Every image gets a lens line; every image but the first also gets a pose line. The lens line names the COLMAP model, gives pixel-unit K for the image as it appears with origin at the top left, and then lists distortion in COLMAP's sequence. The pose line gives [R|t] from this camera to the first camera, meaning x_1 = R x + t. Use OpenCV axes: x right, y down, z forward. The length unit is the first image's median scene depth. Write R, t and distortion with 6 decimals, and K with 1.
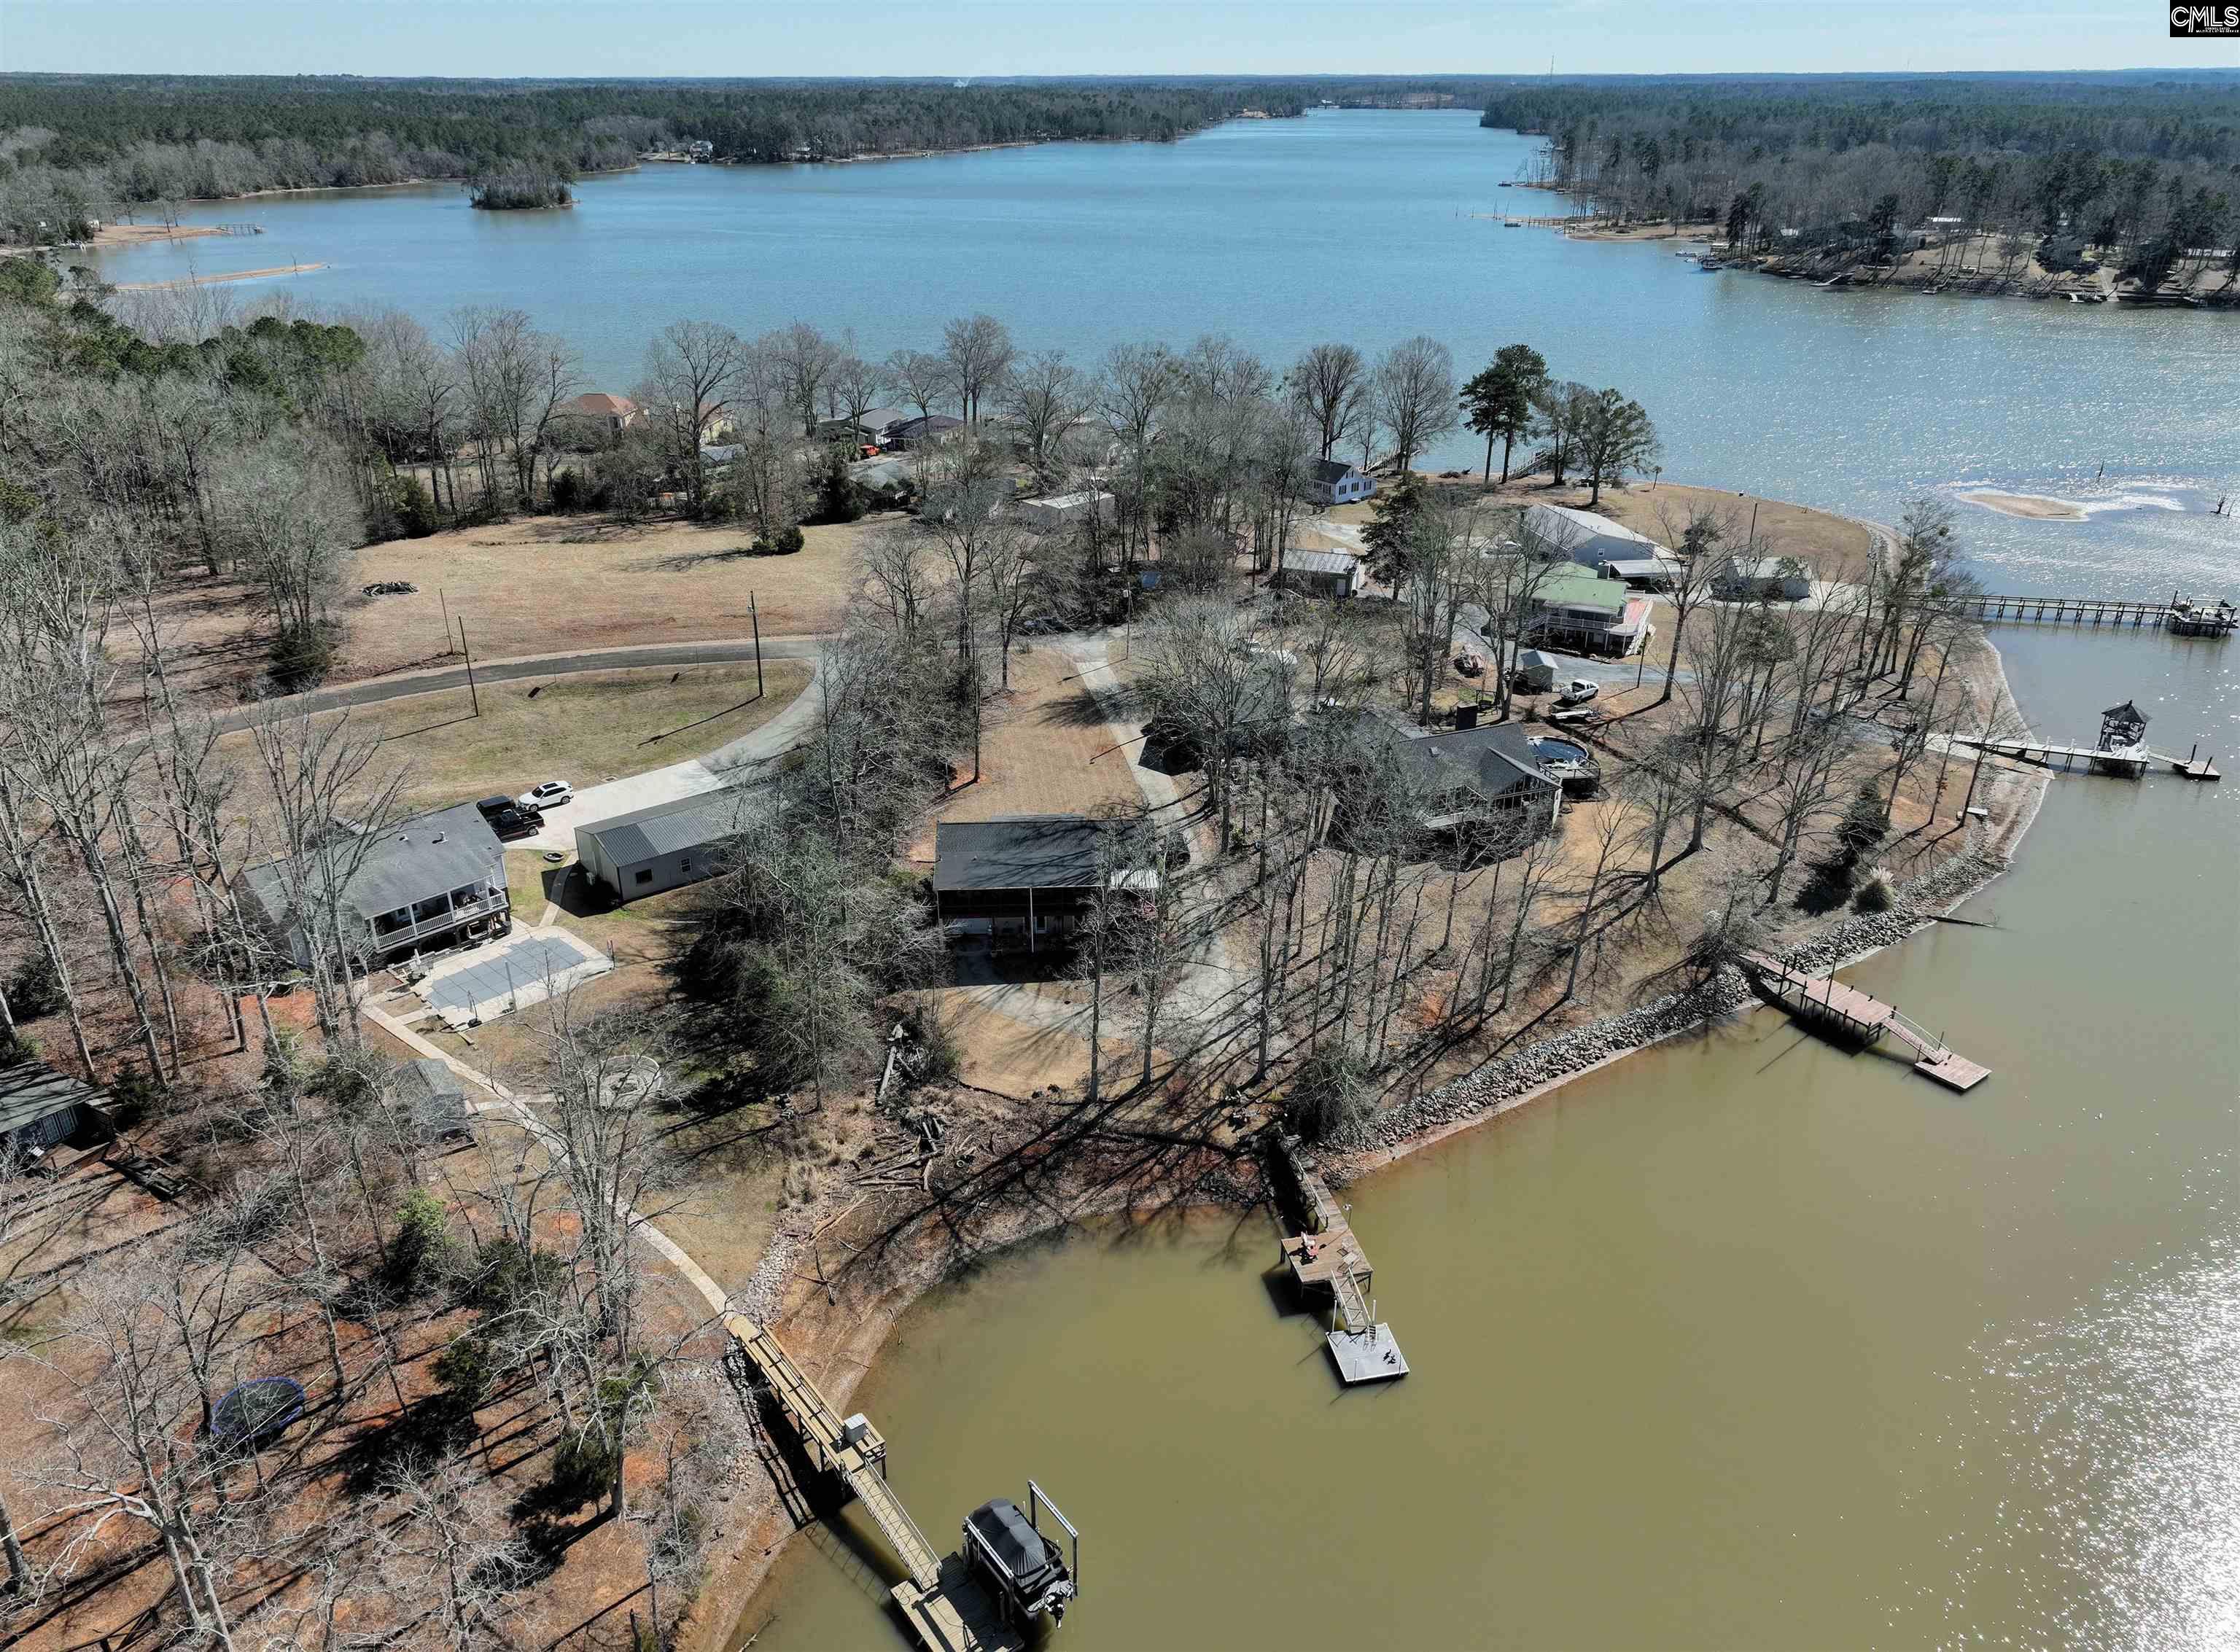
lens RADIAL K [[1610.7, 0, 1123.0], [0, 1610.7, 833.2], [0, 0, 1]] dist [0.006167, 0.007123]
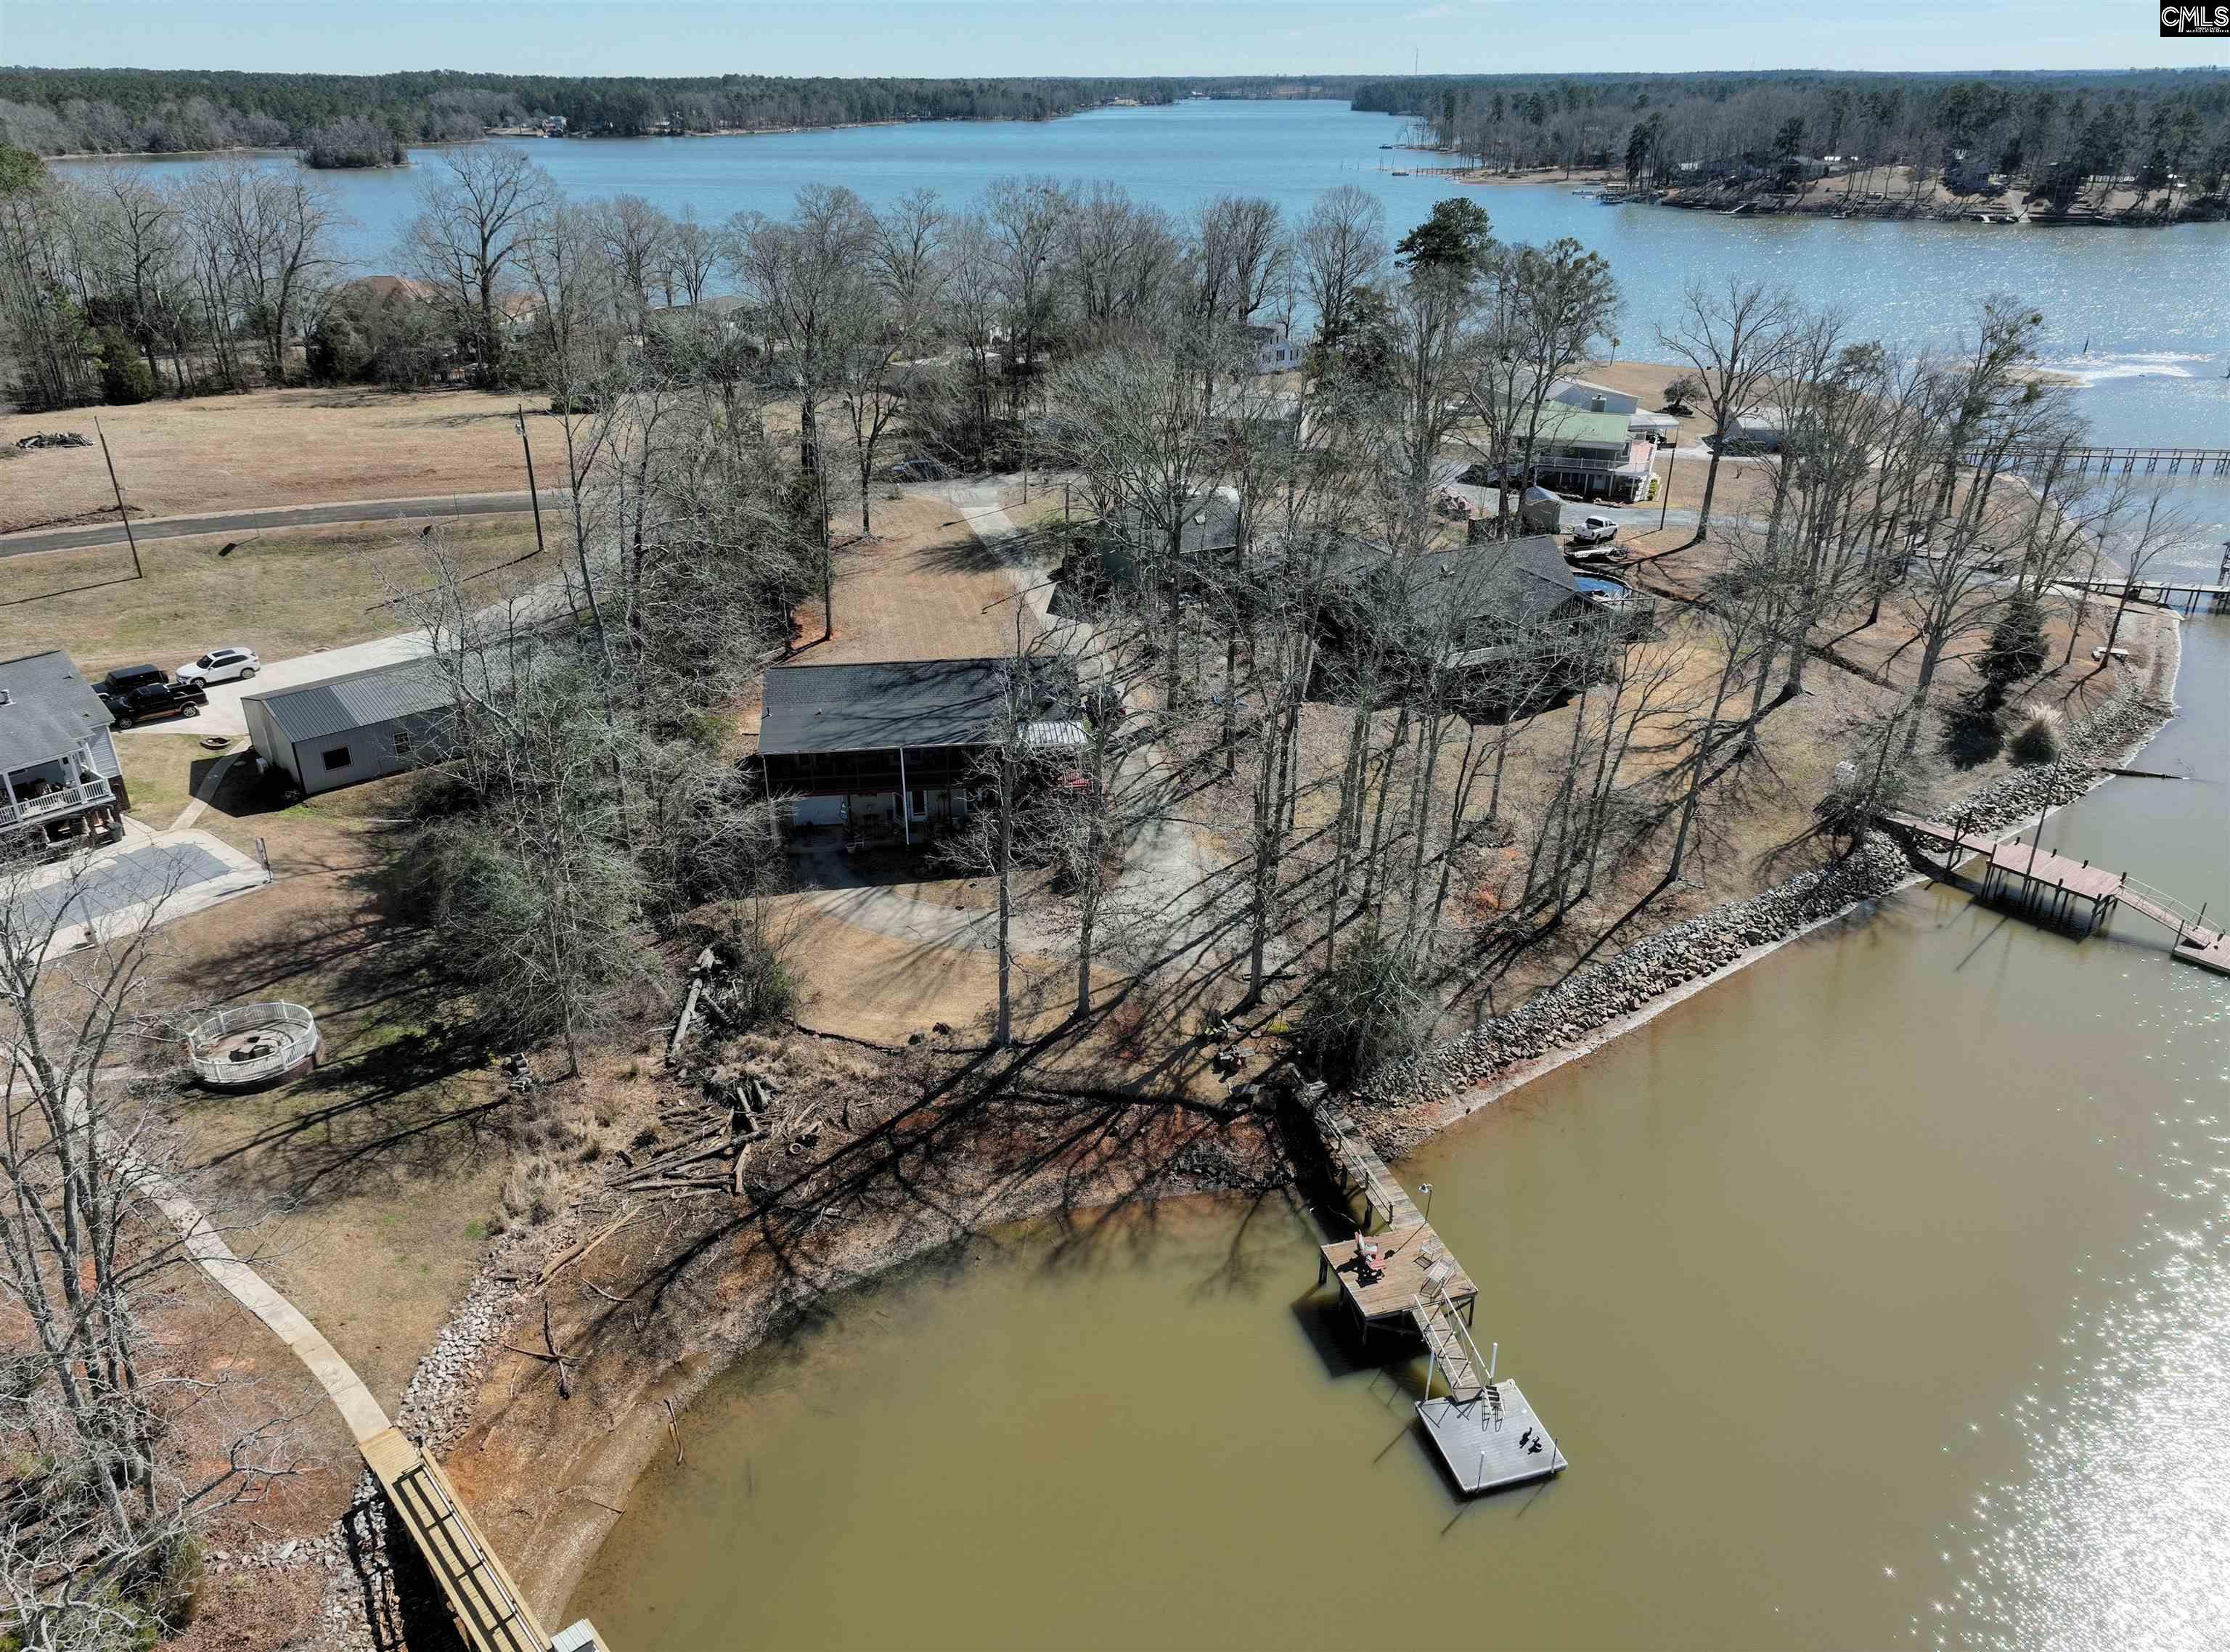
lens RADIAL K [[1603.7, 0, 1124.0], [0, 1603.7, 827.7], [0, 0, 1]] dist [0.001937, 0.017845]
pose [[0.997260, -0.031441, 0.066965, -0.008345], [0.031548, 0.999502, -0.000545, 0.064342], [-0.066915, 0.002657, 0.997755, 0.279260]]
